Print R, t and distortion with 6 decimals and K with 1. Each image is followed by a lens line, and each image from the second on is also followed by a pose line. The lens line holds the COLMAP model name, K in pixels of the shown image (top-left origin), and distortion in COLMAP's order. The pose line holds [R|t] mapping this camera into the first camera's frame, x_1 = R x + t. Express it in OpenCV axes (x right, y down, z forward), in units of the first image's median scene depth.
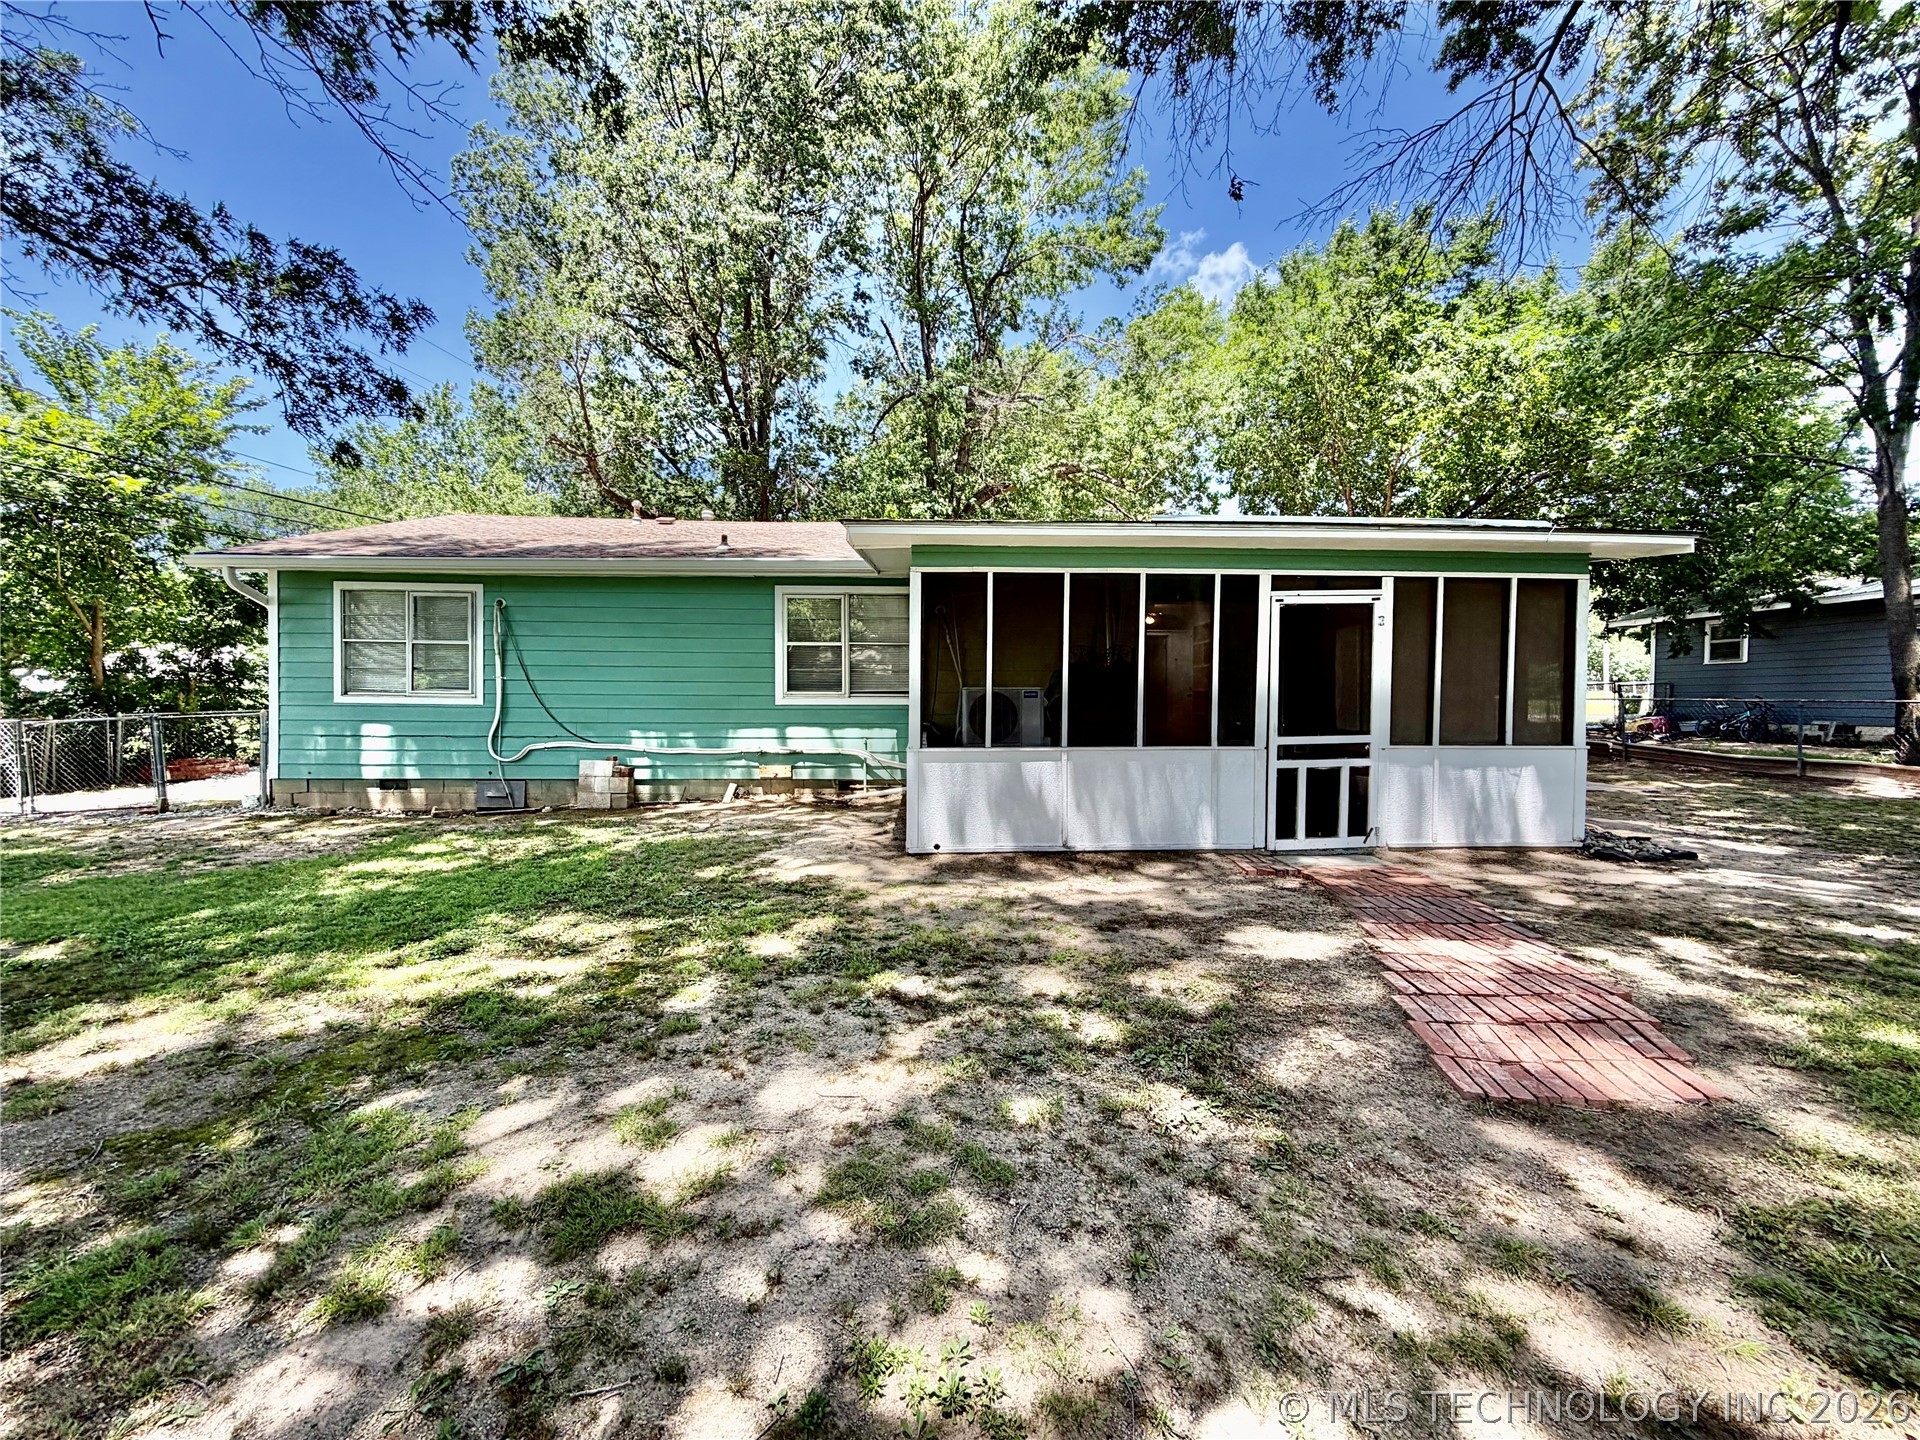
lens RADIAL K [[769.5, 0, 957.7], [0, 769.5, 718.2], [0, 0, 1]] dist [0.002774, -0.000099]
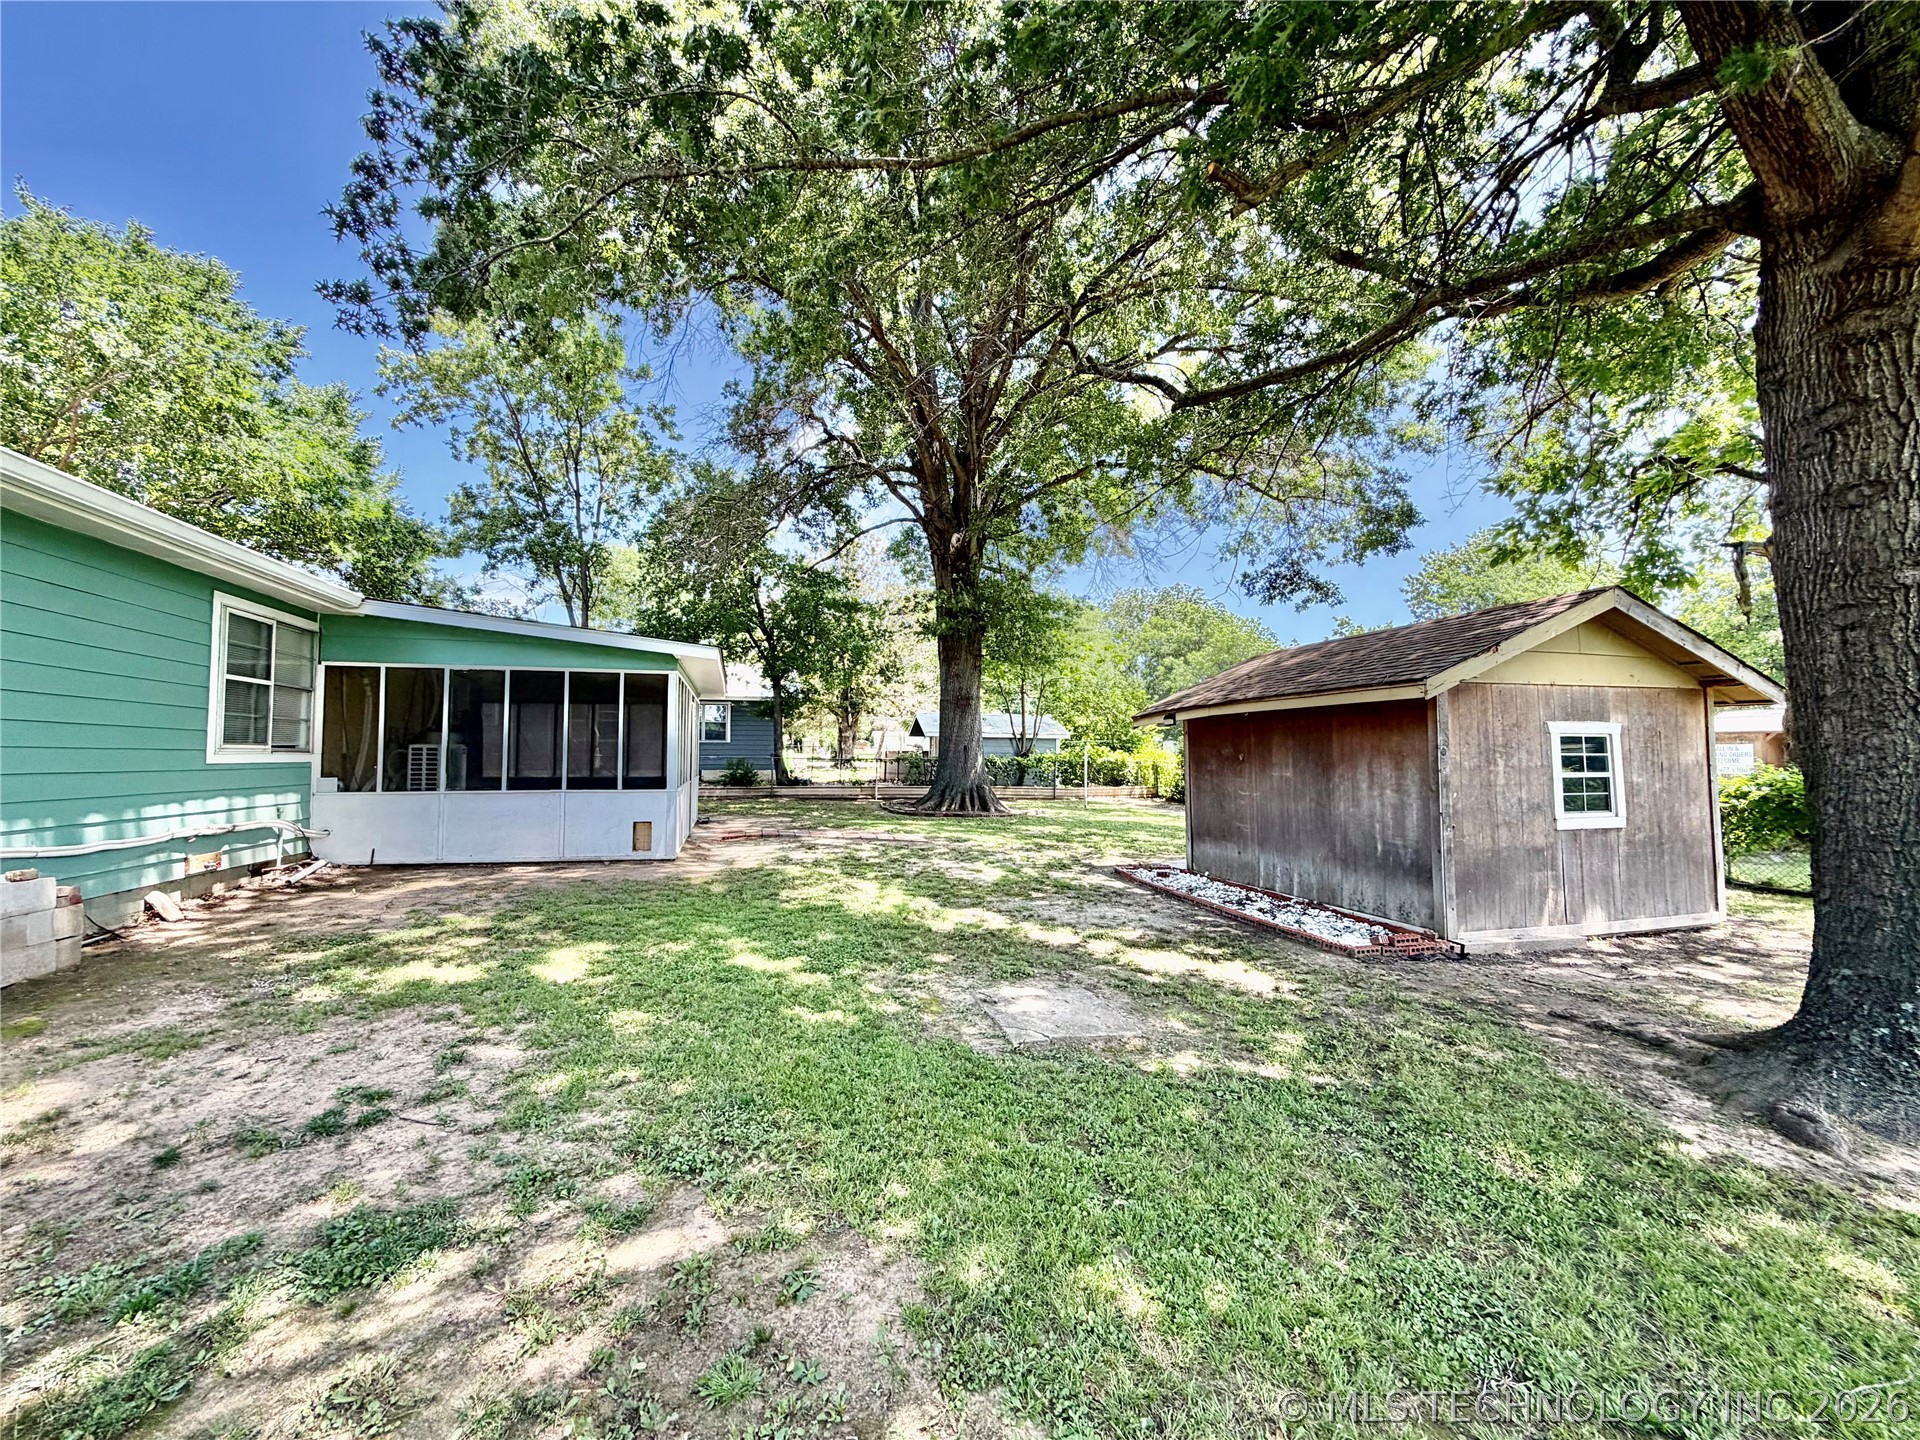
lens RADIAL K [[769.5, 0, 957.7], [0, 769.5, 718.2], [0, 0, 1]] dist [0.002774, -0.000099]
pose [[-0.251555, 0.046809, 0.966710, -1.053455], [0.028381, 0.998757, -0.040976, -0.010969], [-0.967427, 0.017129, -0.252571, 0.536831]]
